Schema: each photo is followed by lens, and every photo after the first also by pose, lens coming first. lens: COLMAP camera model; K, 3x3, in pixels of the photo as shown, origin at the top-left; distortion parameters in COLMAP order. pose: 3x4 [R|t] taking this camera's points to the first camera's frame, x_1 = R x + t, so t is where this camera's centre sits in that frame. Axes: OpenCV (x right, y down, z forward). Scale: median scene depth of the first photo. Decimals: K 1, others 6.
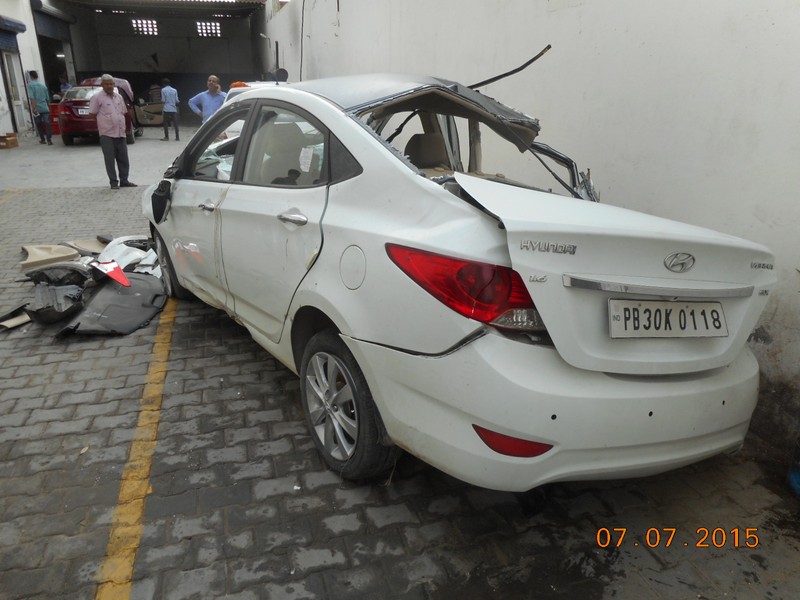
lens RADIAL K [[593.4, 0, 400.2], [0, 593.4, 298.0], [0, 0, 1]] dist [0.007793, 0.005804]
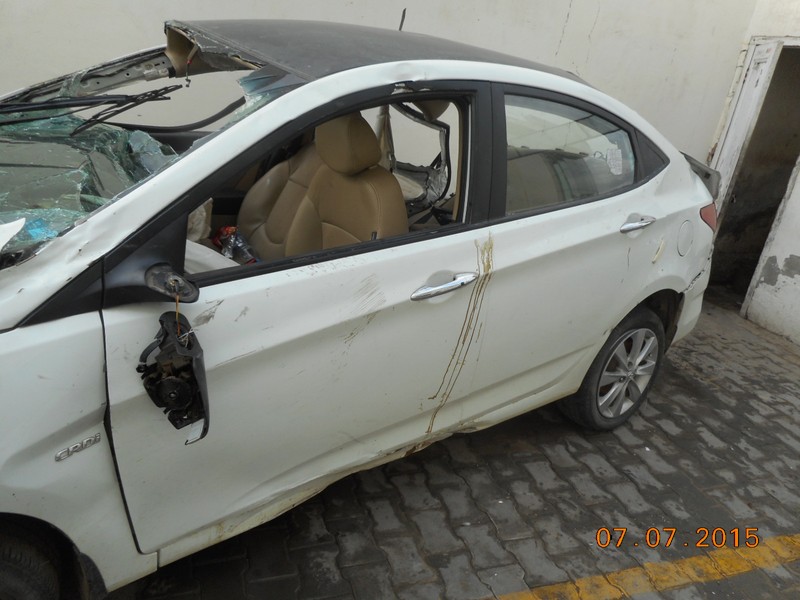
lens RADIAL K [[586.1, 0, 398.9], [0, 586.1, 298.0], [0, 0, 1]] dist [0.005218, -0.008682]
pose [[-0.034416, -0.382552, 0.923293, -1.227956], [0.211521, 0.900124, 0.380836, -0.530776], [-0.976767, 0.208403, 0.049939, 1.529731]]
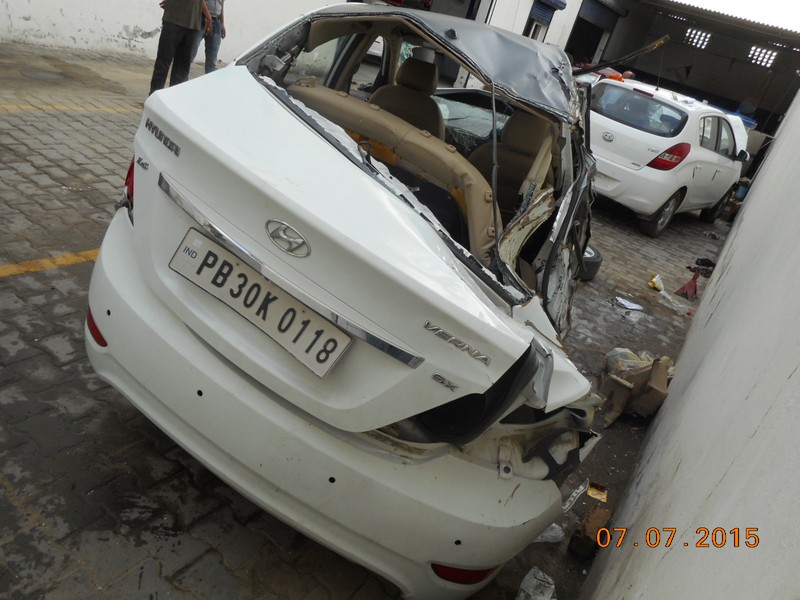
lens RADIAL K [[593.4, 0, 401.7], [0, 593.4, 304.3], [0, 0, 1]] dist [0.007793, 0.005804]
pose [[0.634986, 0.497744, -0.590800, 0.893409], [-0.503518, 0.846664, 0.172131, -0.162857], [0.585886, 0.188178, 0.788243, 0.441868]]
